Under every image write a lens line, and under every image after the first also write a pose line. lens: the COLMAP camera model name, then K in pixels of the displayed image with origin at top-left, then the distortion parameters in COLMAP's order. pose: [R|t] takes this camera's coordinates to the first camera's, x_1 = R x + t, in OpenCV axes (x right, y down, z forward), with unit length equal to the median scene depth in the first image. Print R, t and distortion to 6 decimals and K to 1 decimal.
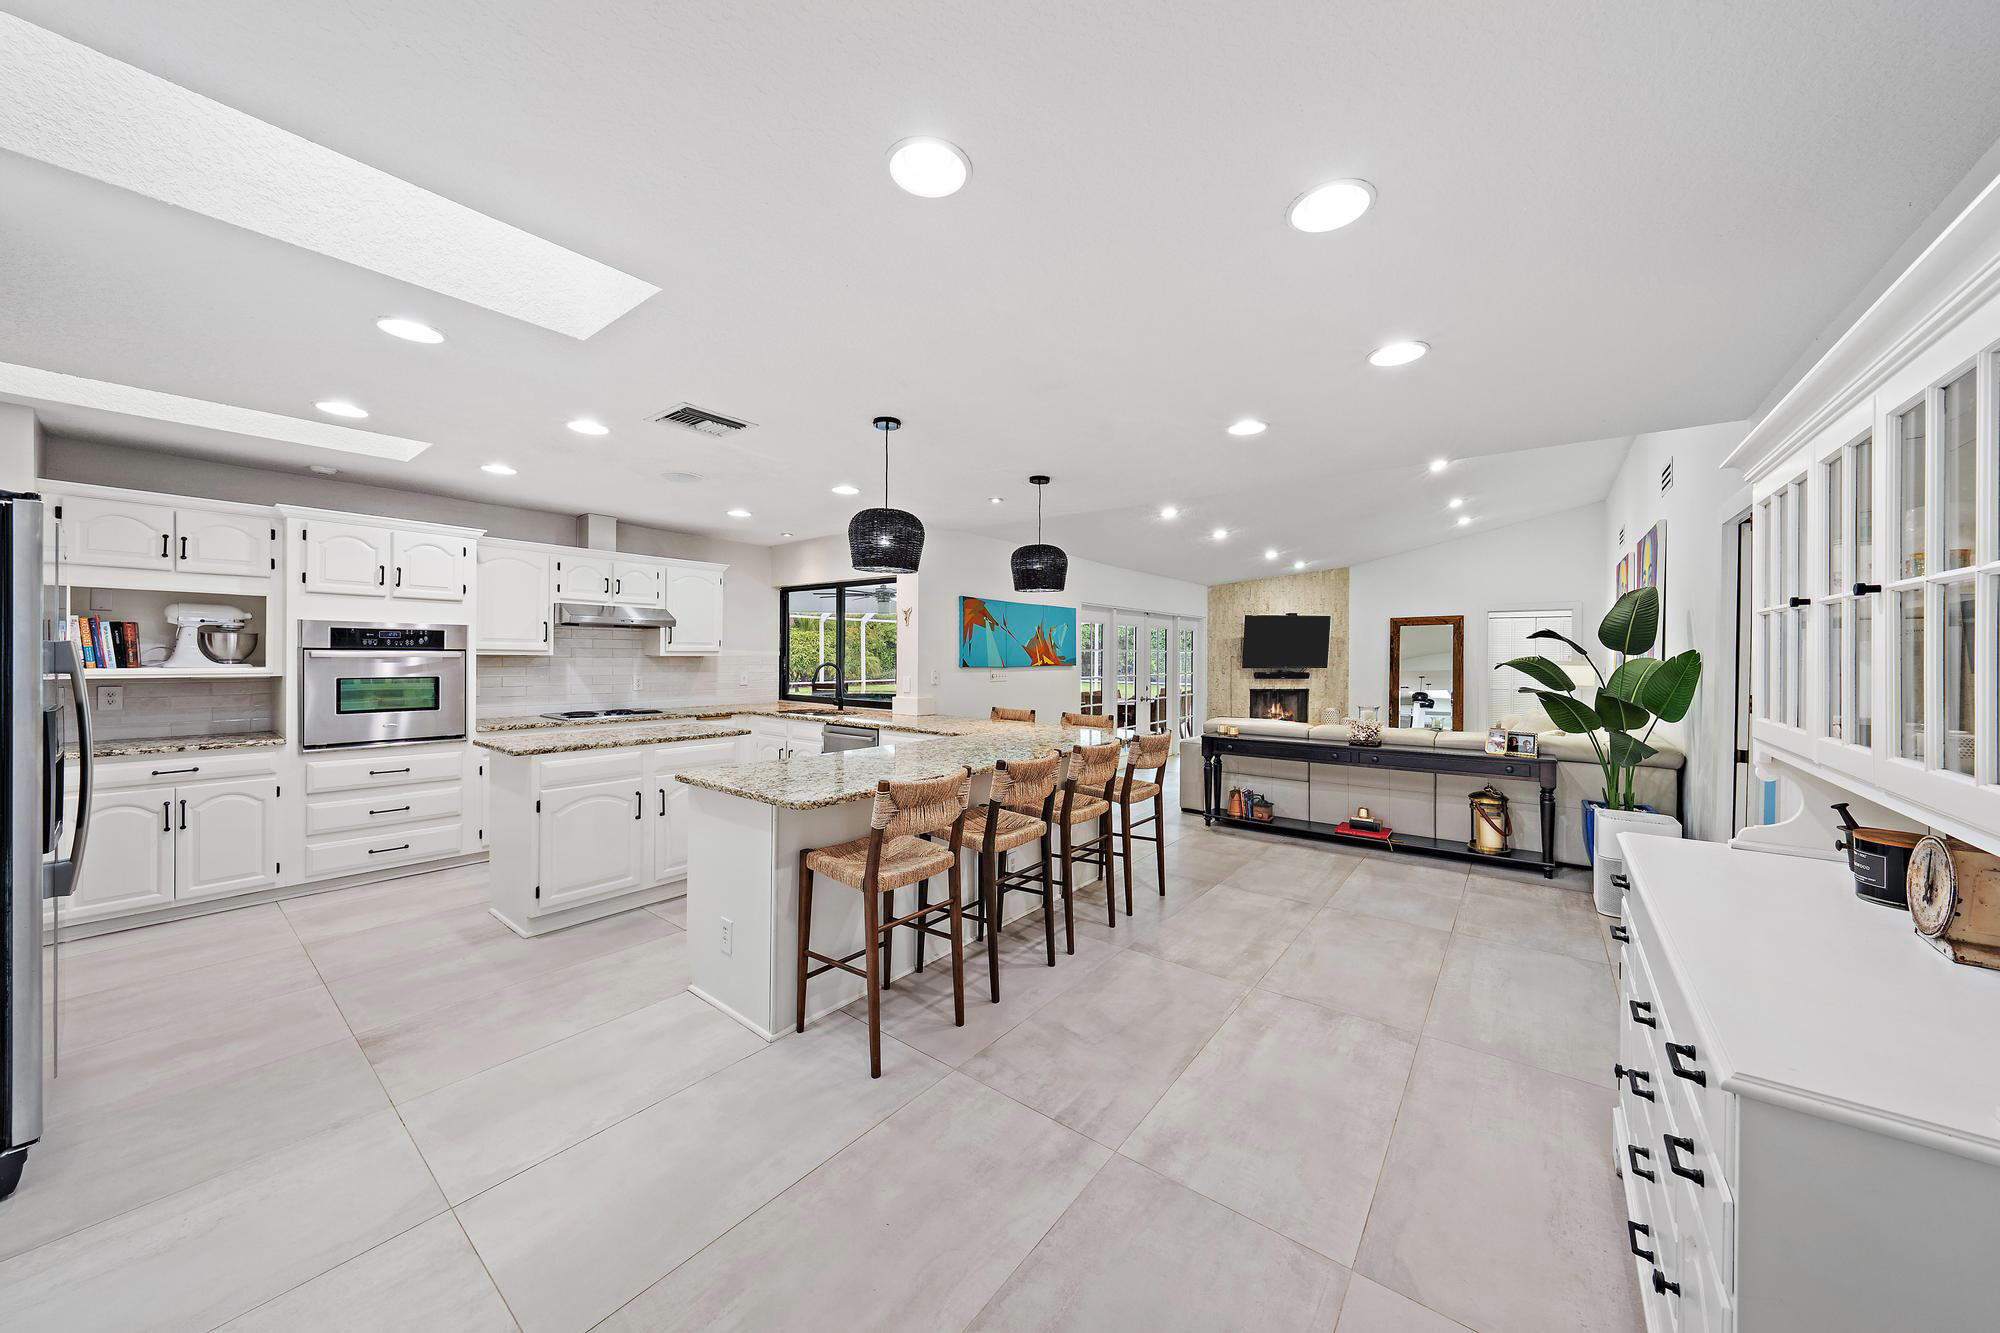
lens RADIAL K [[684.6, 0, 998.8], [0, 684.6, 659.7], [0, 0, 1]] dist [0.000805, -0.000100]
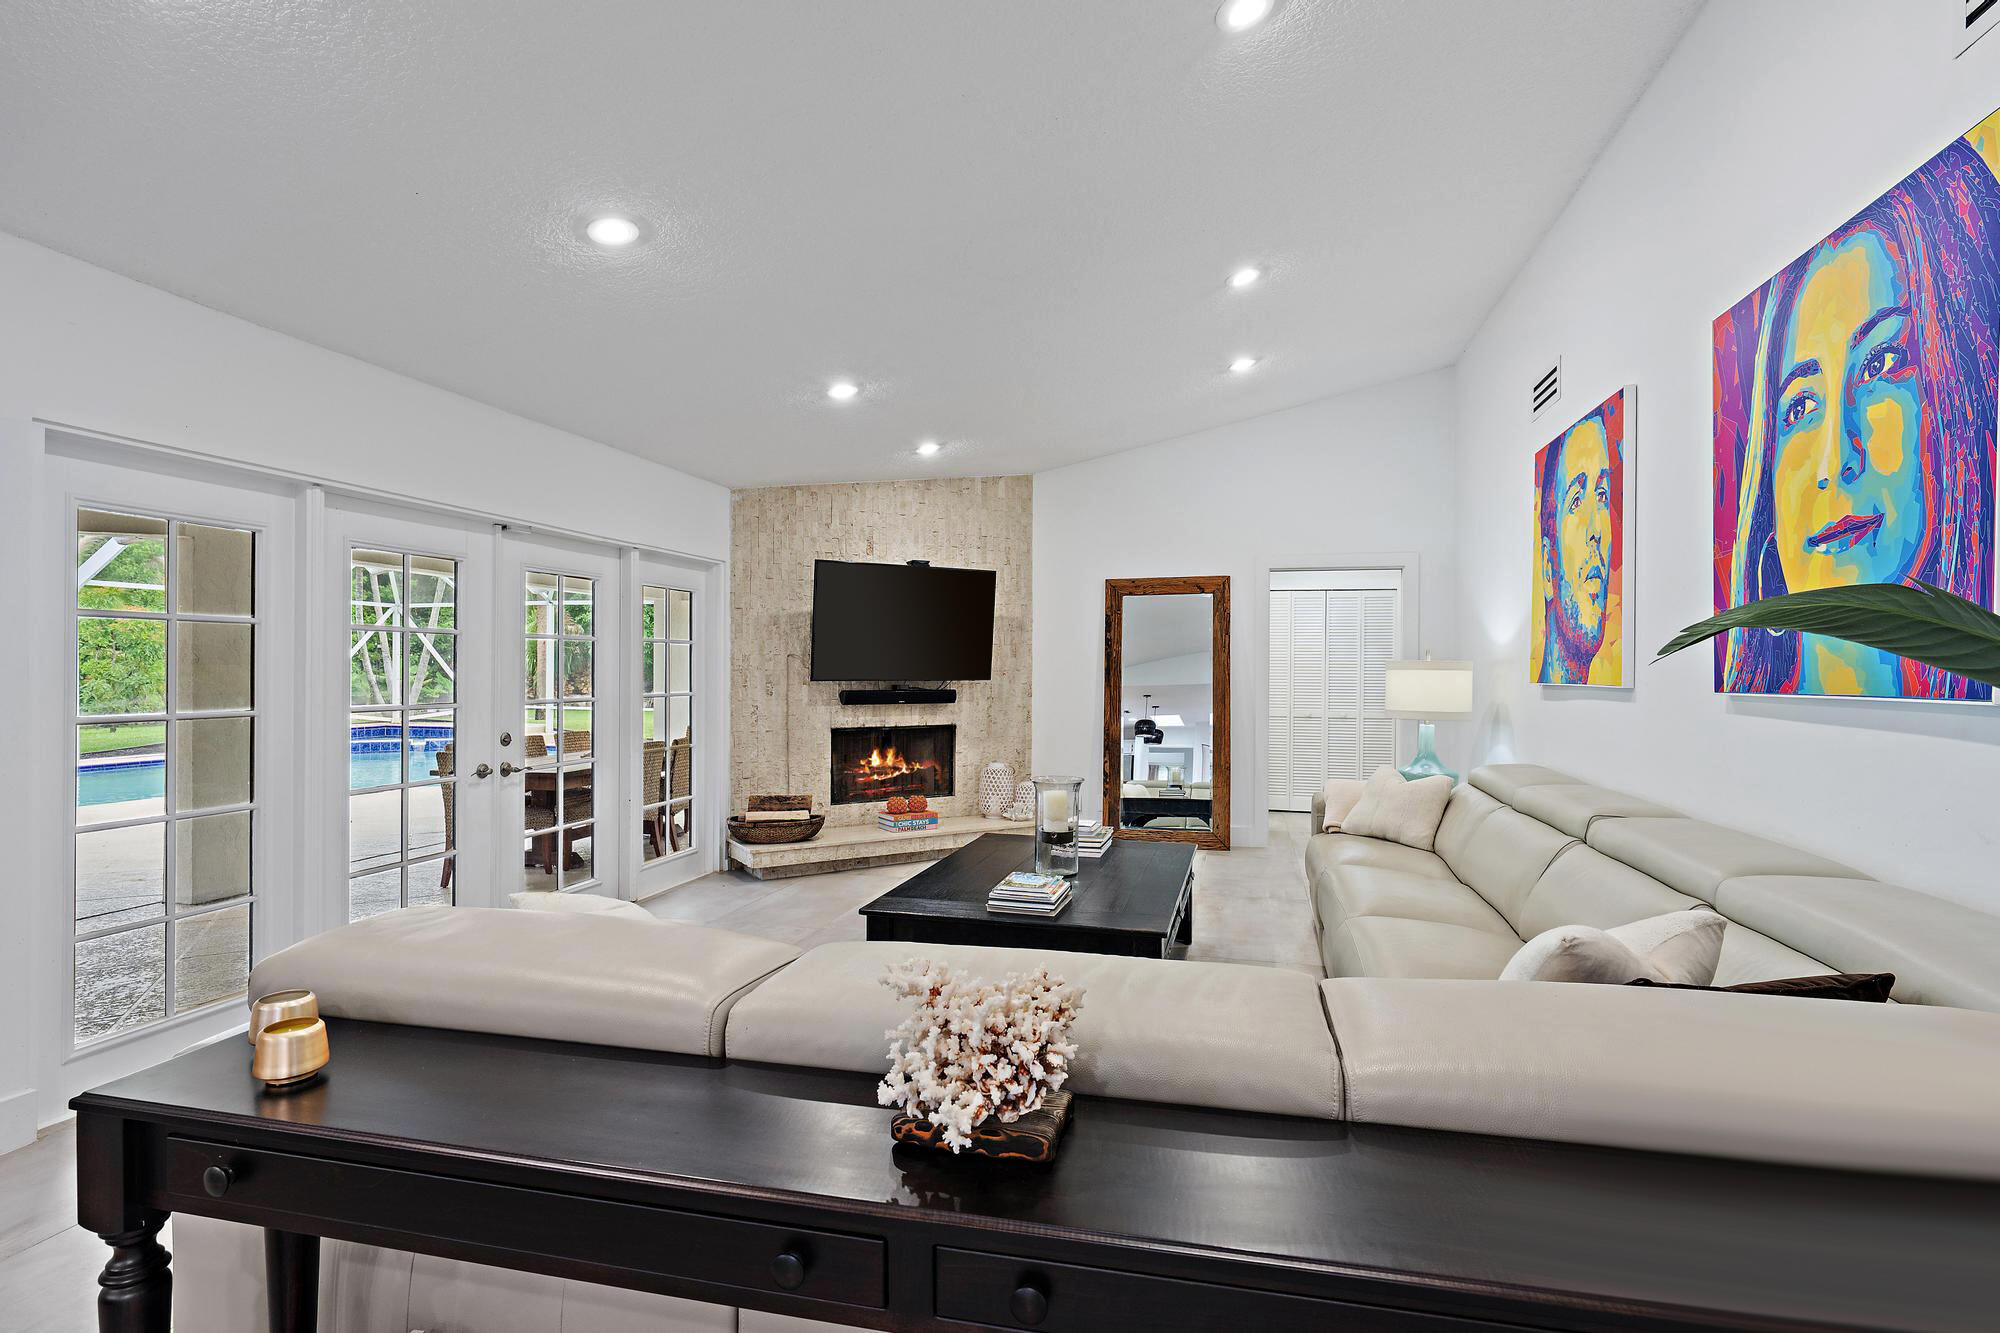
lens RADIAL K [[988.8, 0, 1003.8], [0, 988.8, 671.0], [0, 0, 1]] dist [-0.000481, -0.000002]
pose [[0.914734, 0.000842, 0.404056, 0.213106], [0.000802, 0.999992, -0.003901, 0.008534], [-0.404056, 0.003893, 0.914726, 0.371587]]
